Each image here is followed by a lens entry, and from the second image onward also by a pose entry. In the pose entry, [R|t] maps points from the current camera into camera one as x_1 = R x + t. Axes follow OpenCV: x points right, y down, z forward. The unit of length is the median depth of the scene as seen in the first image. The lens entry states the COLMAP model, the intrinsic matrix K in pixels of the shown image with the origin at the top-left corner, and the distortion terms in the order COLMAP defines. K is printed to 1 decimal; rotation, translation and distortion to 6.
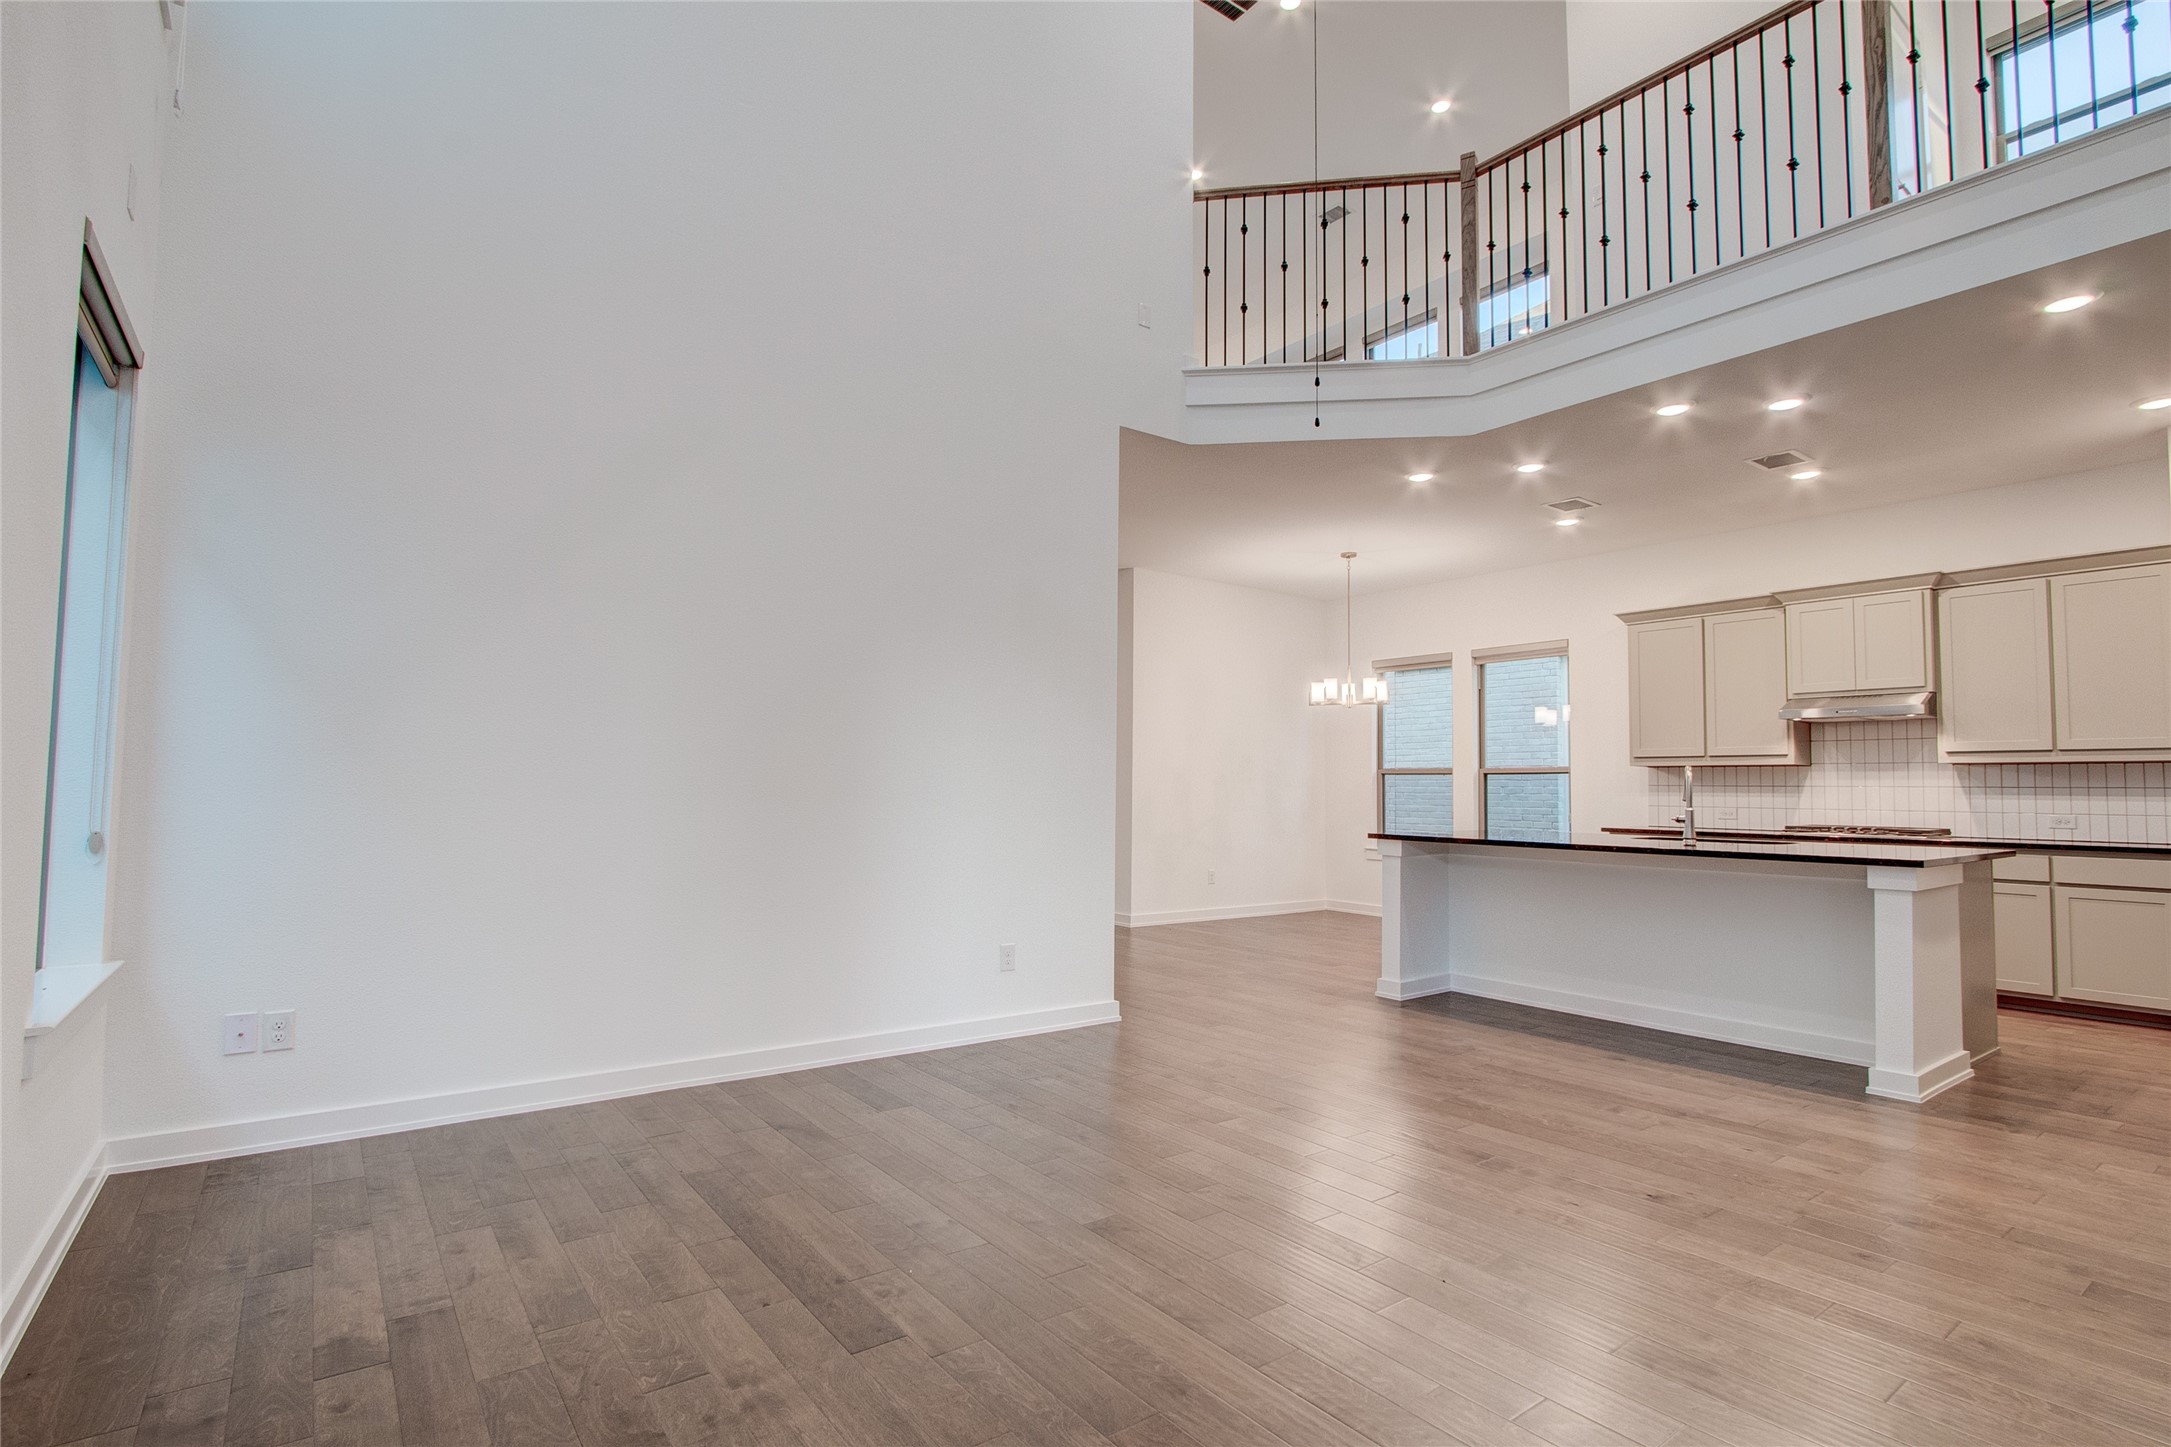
lens RADIAL K [[1079.2, 0, 1050.1], [0, 1079.2, 732.8], [0, 0, 1]] dist [-0.018036, 0.004289]
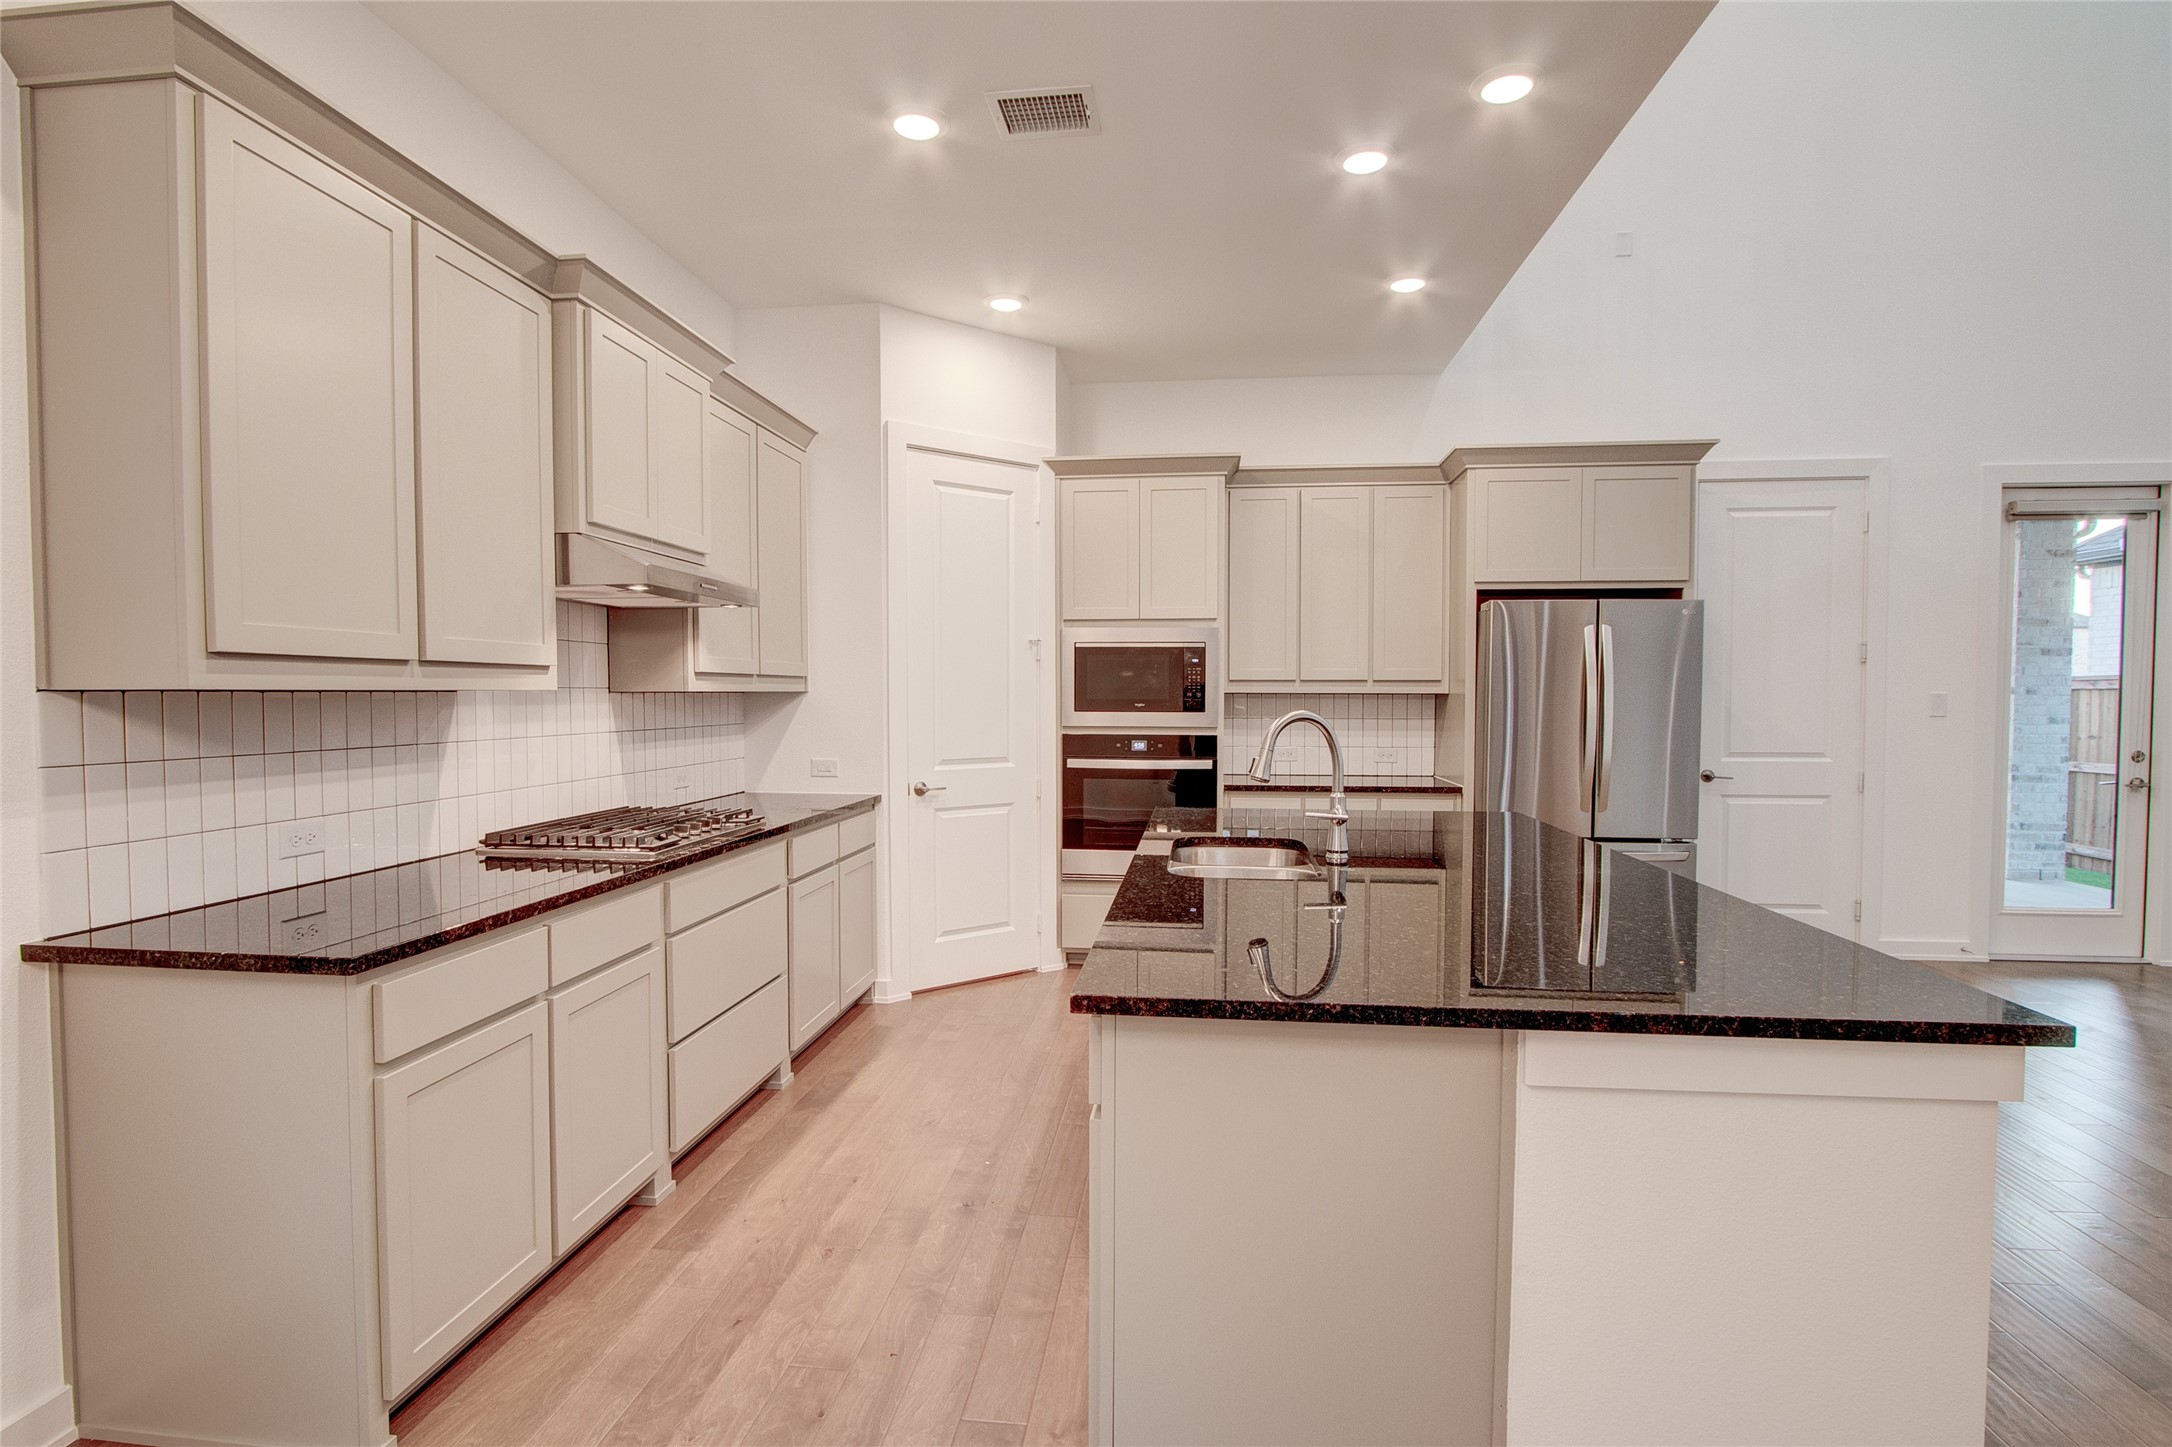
lens RADIAL K [[1079.7, 0, 1091.1], [0, 1079.7, 733.2], [0, 0, 1]] dist [-0.018036, 0.004289]
pose [[-0.745077, -0.036112, 0.666000, 0.289656], [-0.043682, 0.999031, 0.005301, 0.037632], [-0.665546, -0.025142, -0.745933, 1.266010]]
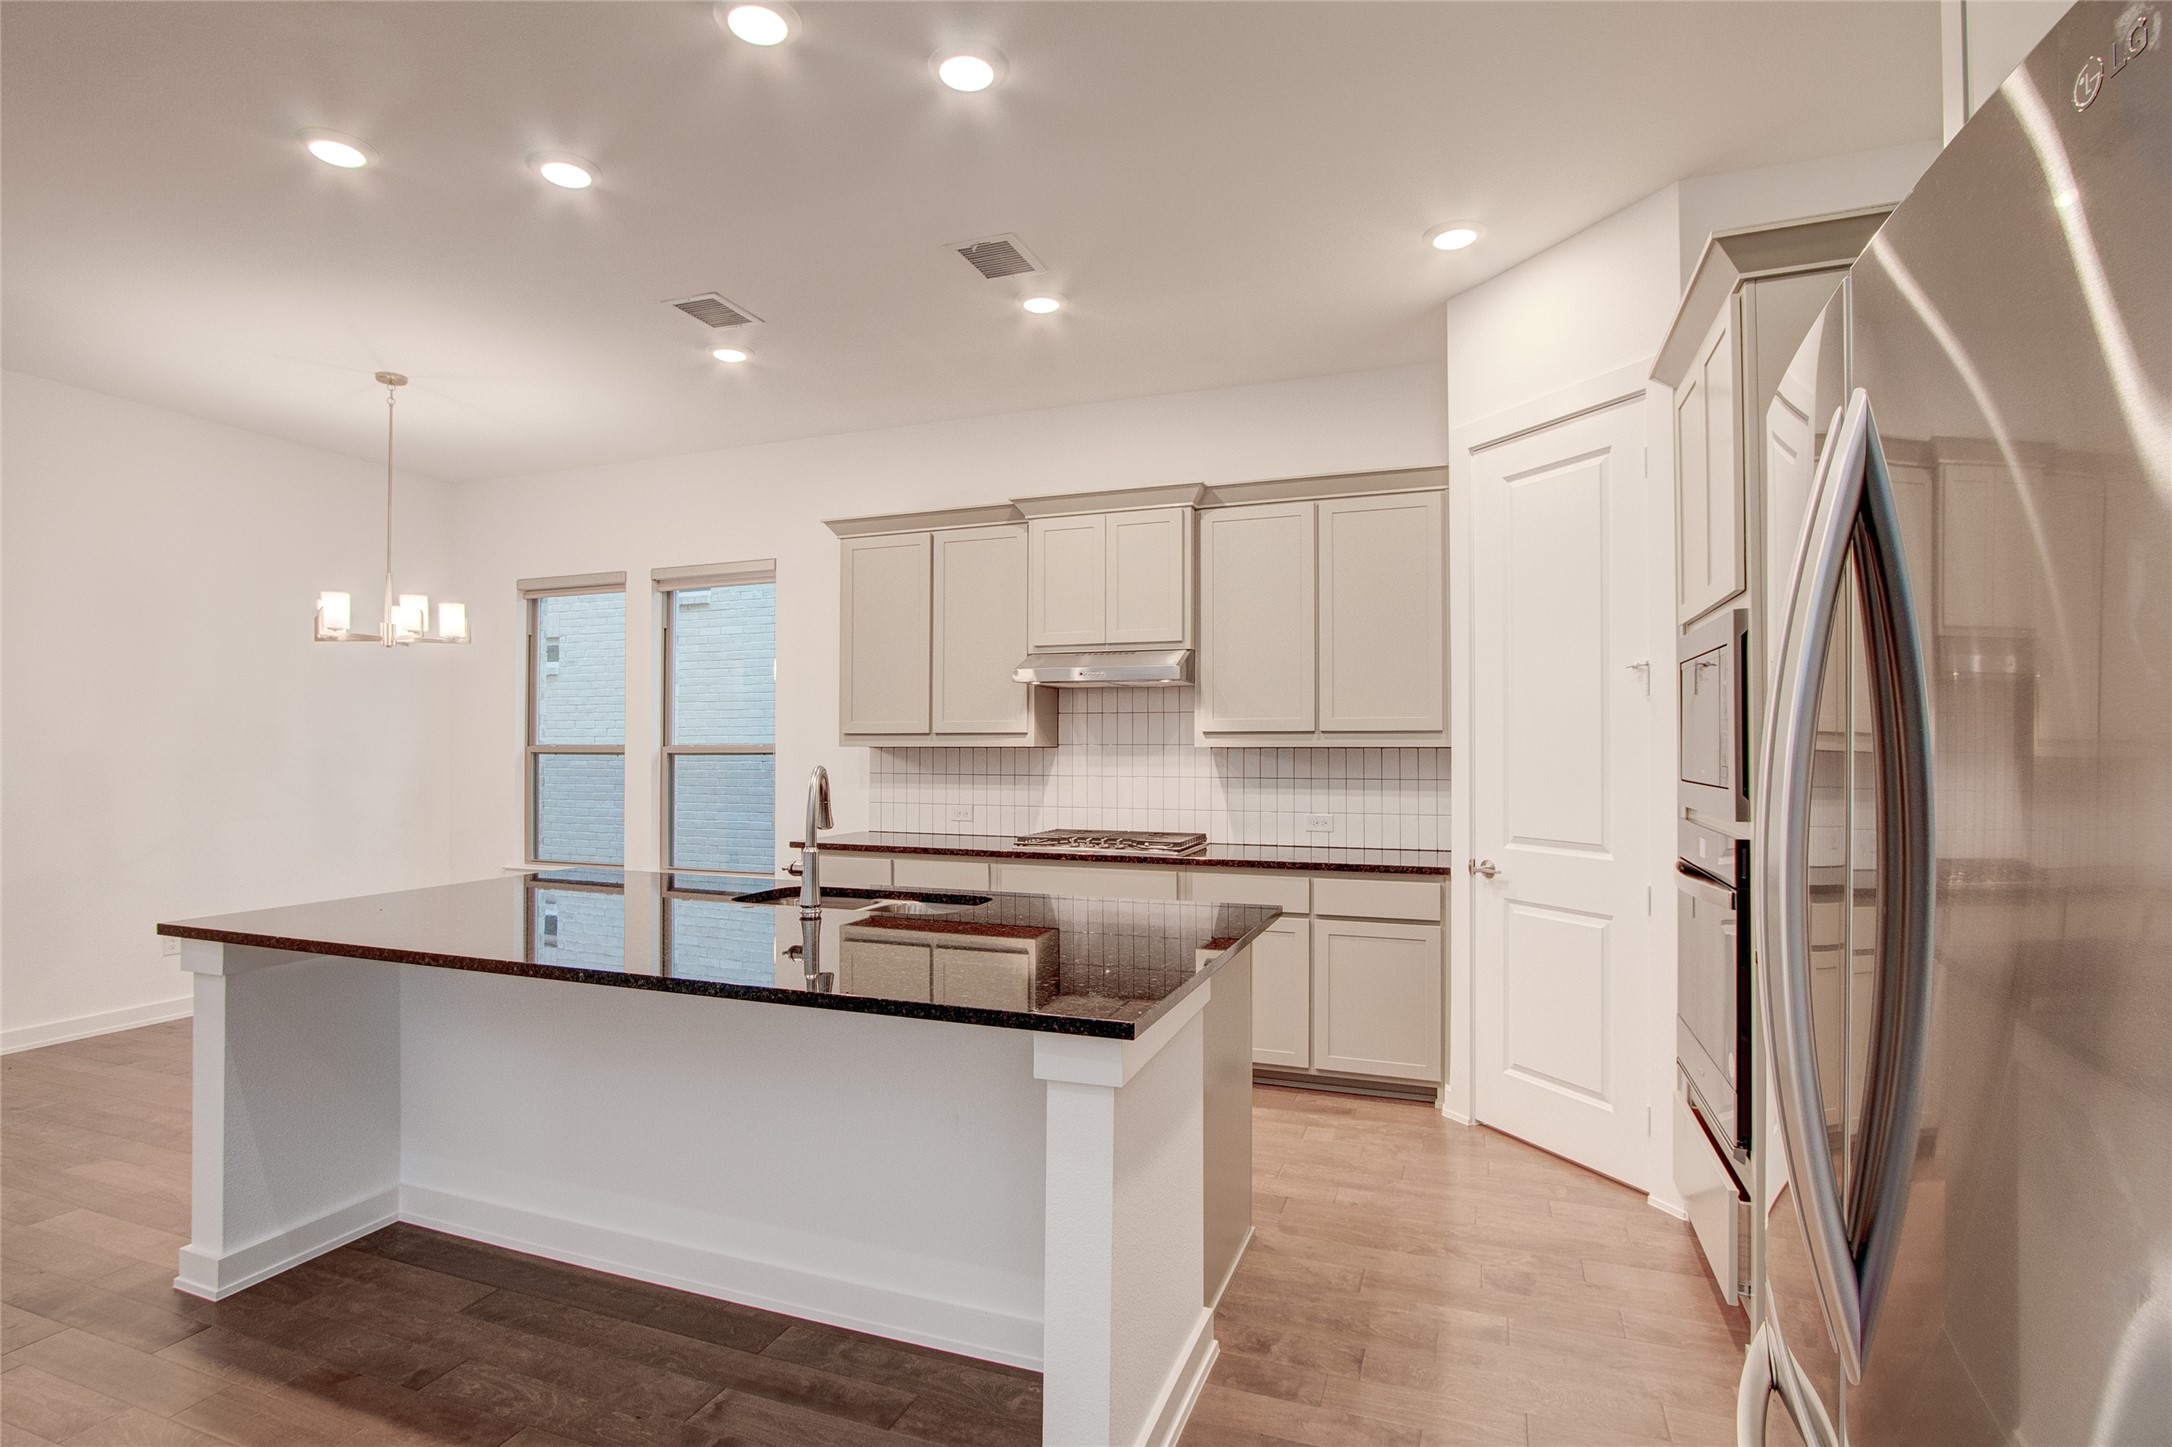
lens RADIAL K [[1079.7, 0, 1071.4], [0, 1079.7, 734.7], [0, 0, 1]] dist [-0.018036, 0.004289]
pose [[0.844589, -0.004065, 0.535400, 0.361780], [-0.019294, 0.999091, 0.038020, -0.006456], [-0.535067, -0.042442, 0.843743, 0.418433]]
